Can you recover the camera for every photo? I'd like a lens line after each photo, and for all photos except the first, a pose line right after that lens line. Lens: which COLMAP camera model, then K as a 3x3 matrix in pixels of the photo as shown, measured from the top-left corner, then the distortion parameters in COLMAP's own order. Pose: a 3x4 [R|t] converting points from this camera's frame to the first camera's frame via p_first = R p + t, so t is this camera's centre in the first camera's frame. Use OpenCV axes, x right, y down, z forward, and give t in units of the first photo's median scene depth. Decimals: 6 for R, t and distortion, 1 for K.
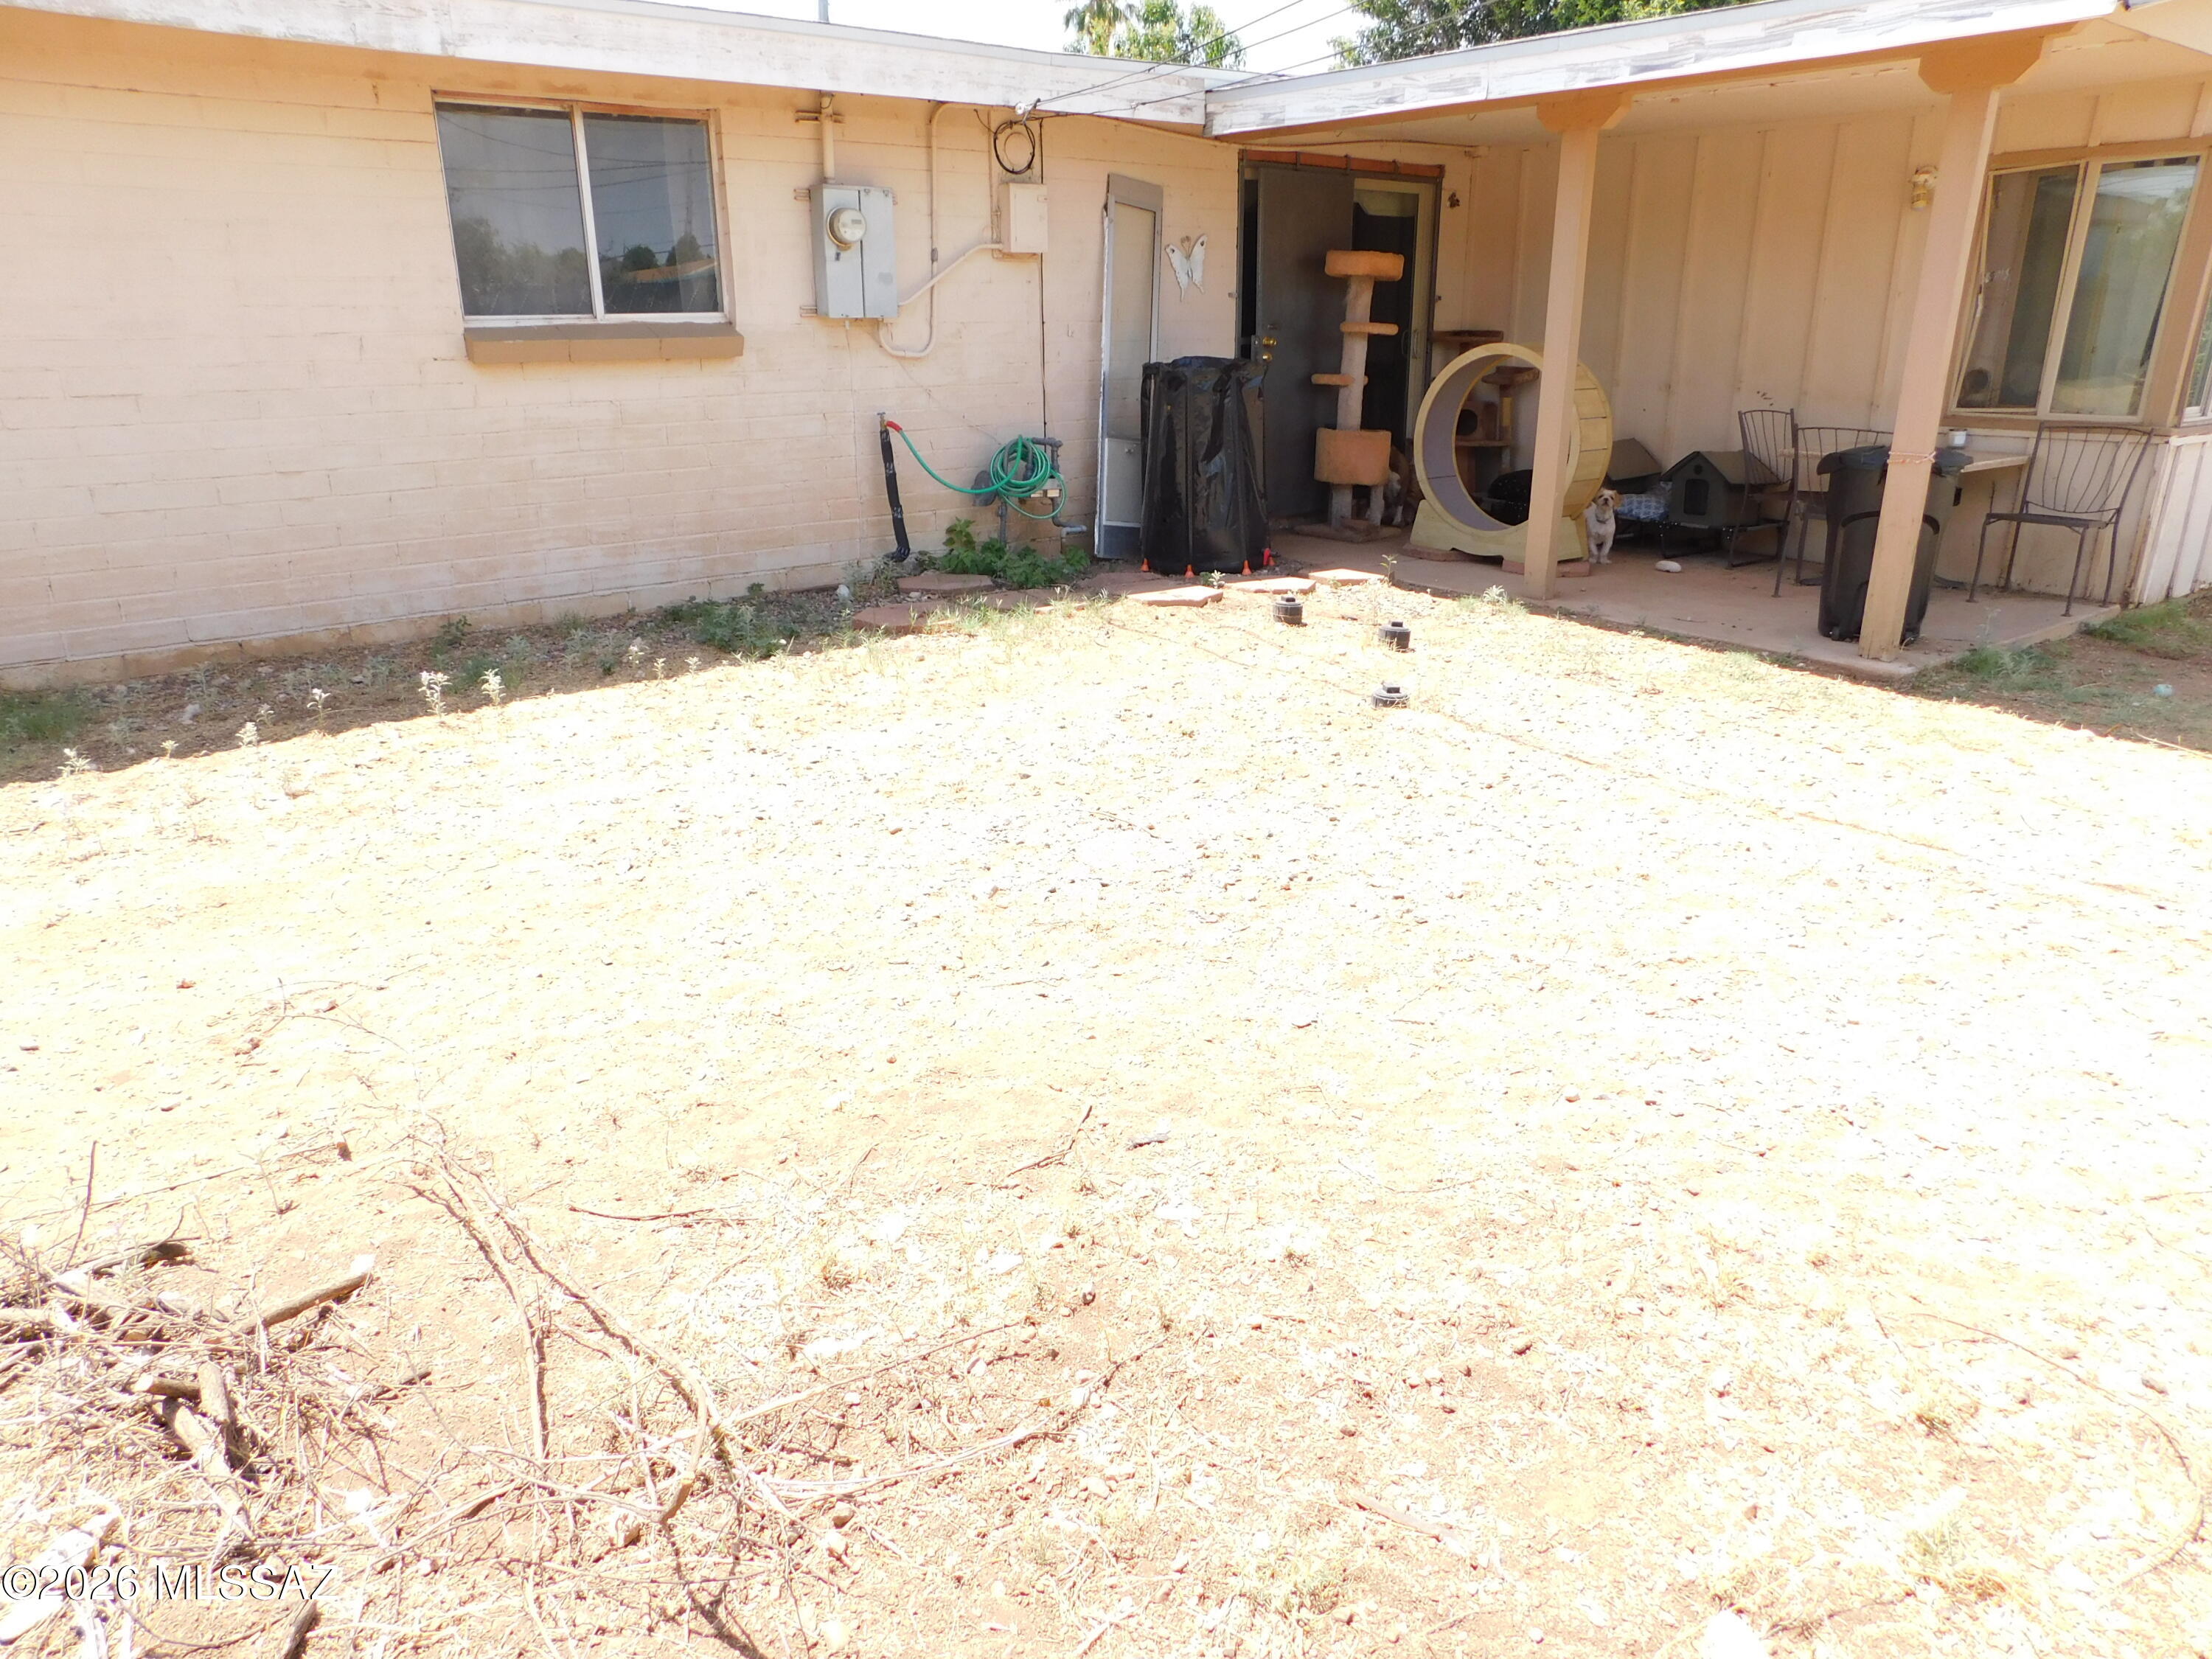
lens RADIAL K [[1451.2, 0, 1096.5], [0, 1451.2, 821.6], [0, 0, 1]] dist [-0.046311, 0.033315]
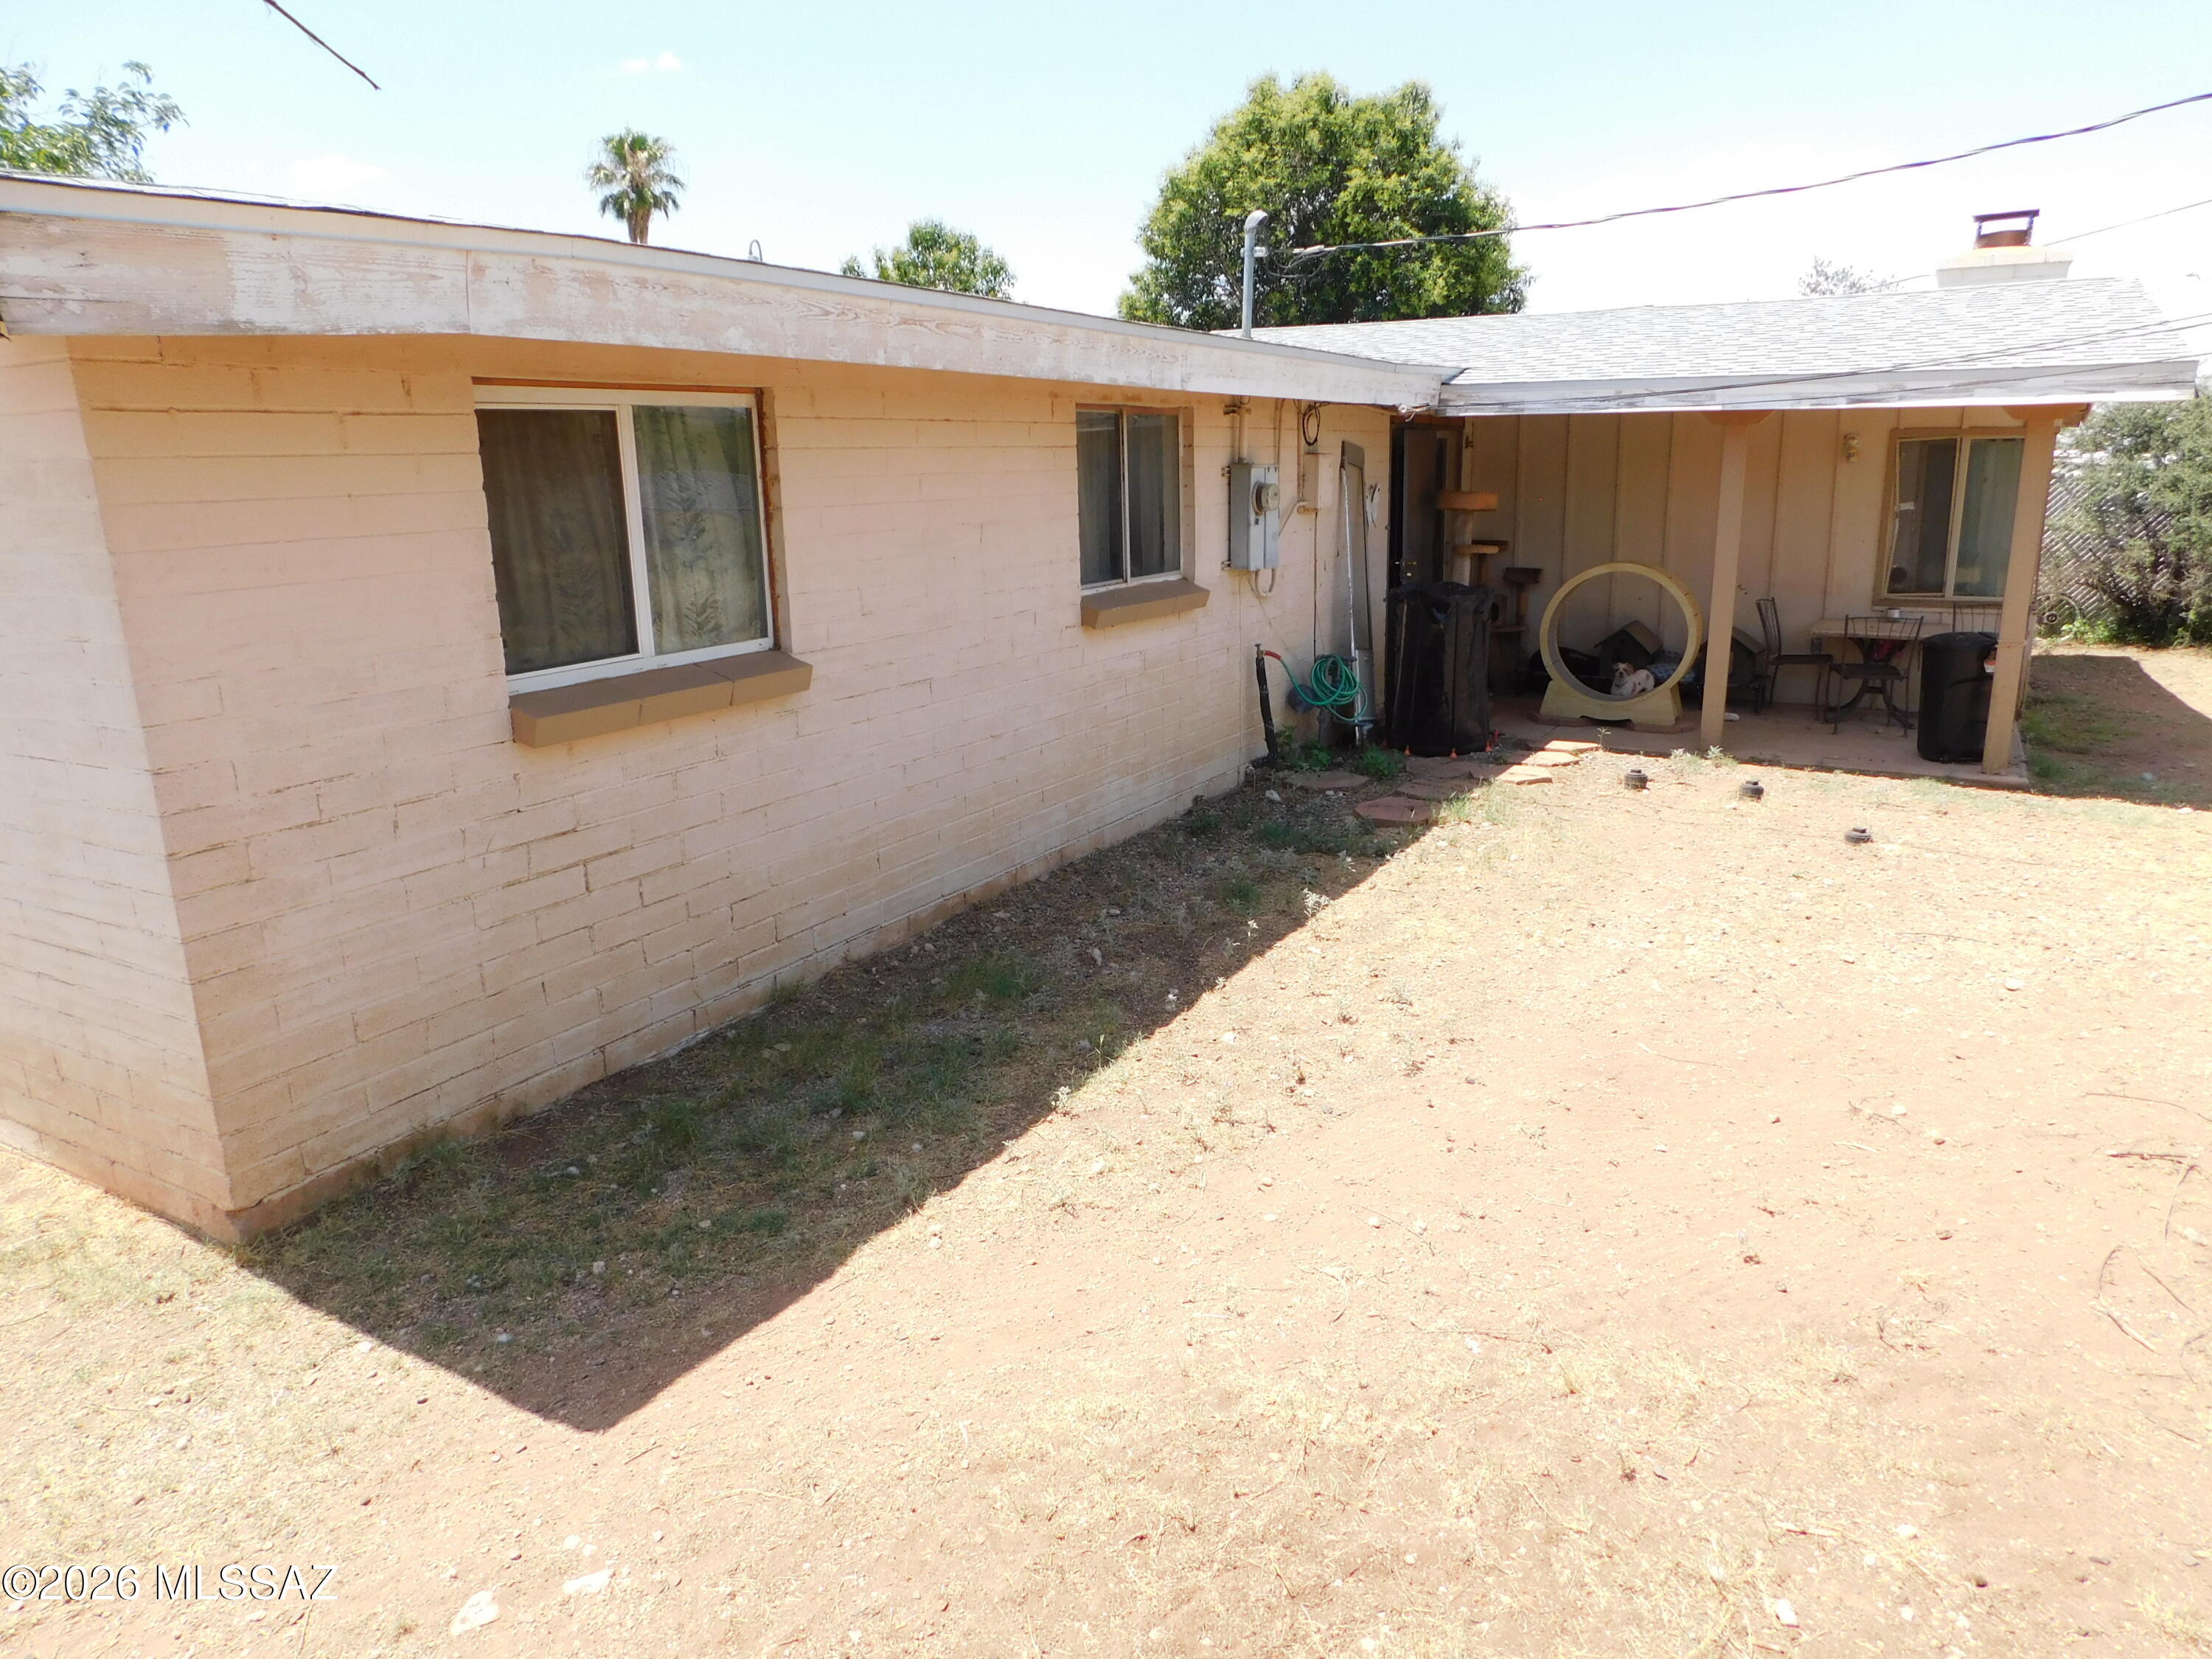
lens RADIAL K [[1451.2, 0, 1111.3], [0, 1451.2, 809.3], [0, 0, 1]] dist [-0.046311, 0.033315]
pose [[0.934225, -0.096201, 0.343465, -0.676738], [0.133179, 0.987380, -0.085692, -0.061601], [-0.330887, 0.125798, 0.935248, -0.057360]]
